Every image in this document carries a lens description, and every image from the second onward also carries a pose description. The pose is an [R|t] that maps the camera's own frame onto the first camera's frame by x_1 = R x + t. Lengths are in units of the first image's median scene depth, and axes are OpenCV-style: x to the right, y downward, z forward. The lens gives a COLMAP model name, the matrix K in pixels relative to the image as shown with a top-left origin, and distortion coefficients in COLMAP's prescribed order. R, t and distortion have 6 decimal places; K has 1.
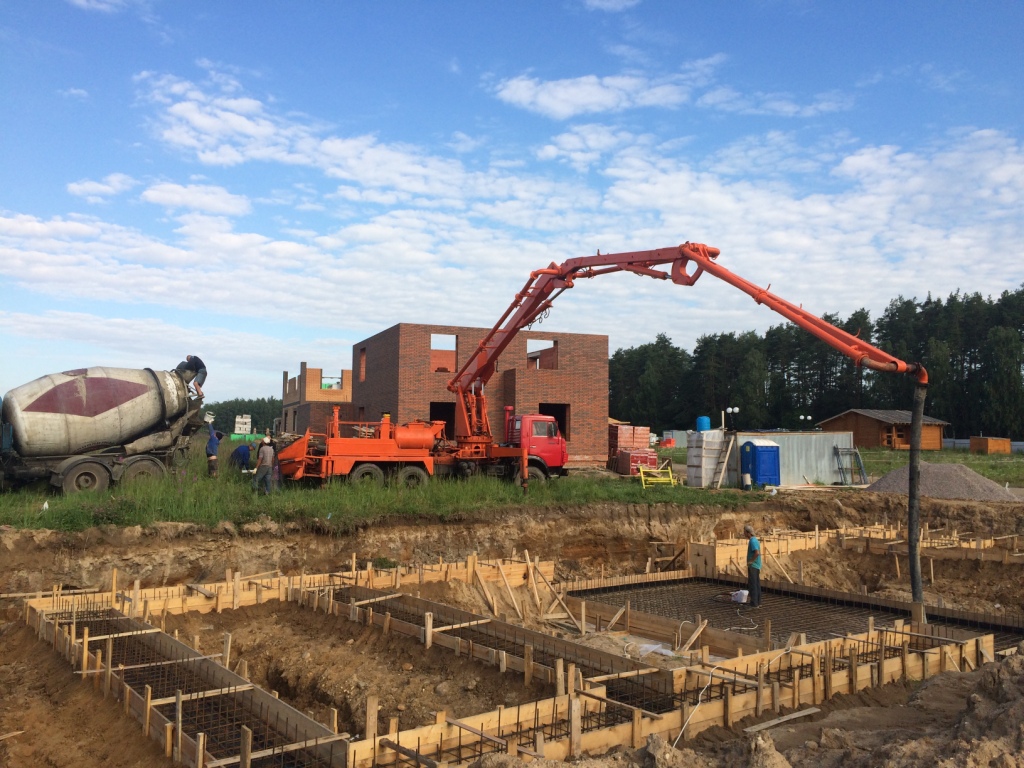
lens RADIAL K [[871.5, 0, 508.6], [0, 871.5, 361.8], [0, 0, 1]] dist [0.083077, -0.111486]
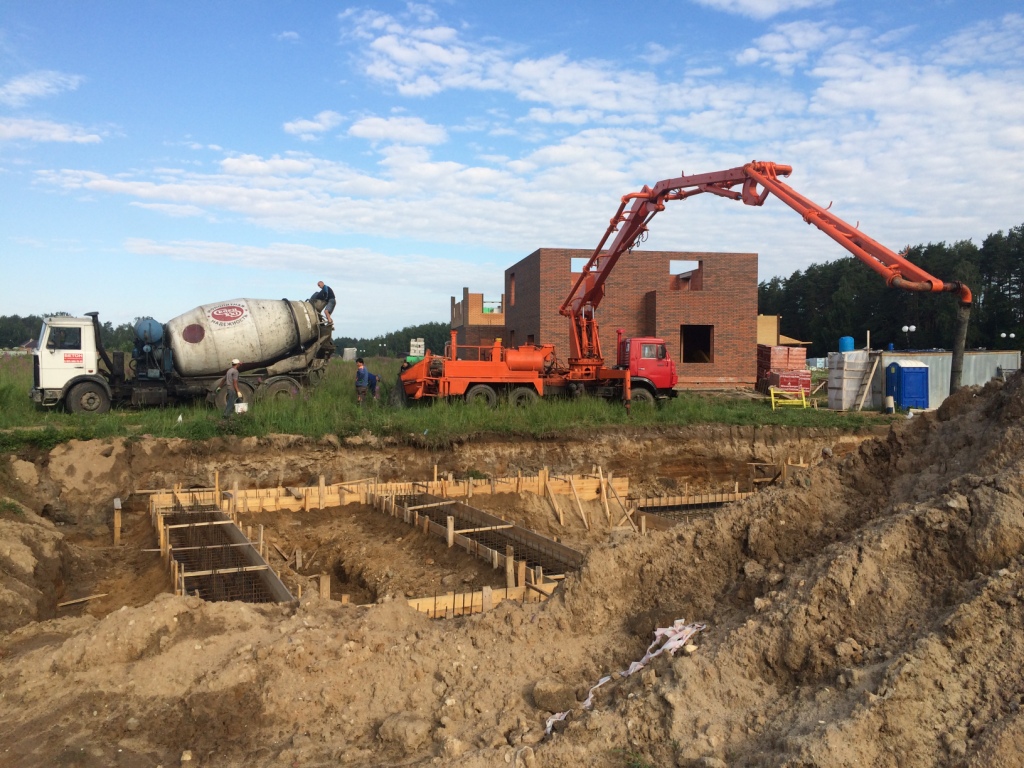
lens RADIAL K [[871.5, 0, 508.3], [0, 871.5, 344.9], [0, 0, 1]] dist [0.083077, -0.111486]
pose [[0.976058, -0.006804, -0.217405, 0.121276], [0.022126, 0.997432, 0.068119, -0.004301], [0.216384, -0.071298, 0.973702, -0.032405]]
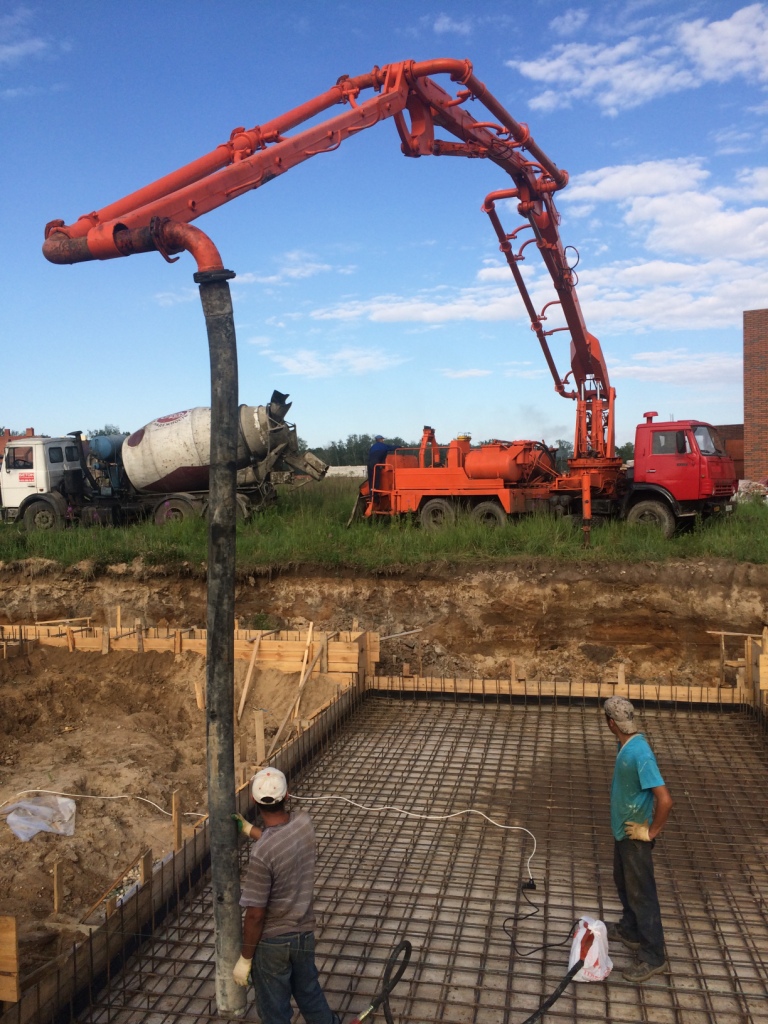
lens RADIAL K [[871.5, 0, 383.5], [0, 871.5, 501.1], [0, 0, 1]] dist [0.083077, -0.111486]
pose [[0.658936, -0.009358, -0.752141, 0.480225], [0.094882, 0.992970, 0.070770, 0.068098], [0.746191, -0.117997, 0.655191, 0.519284]]
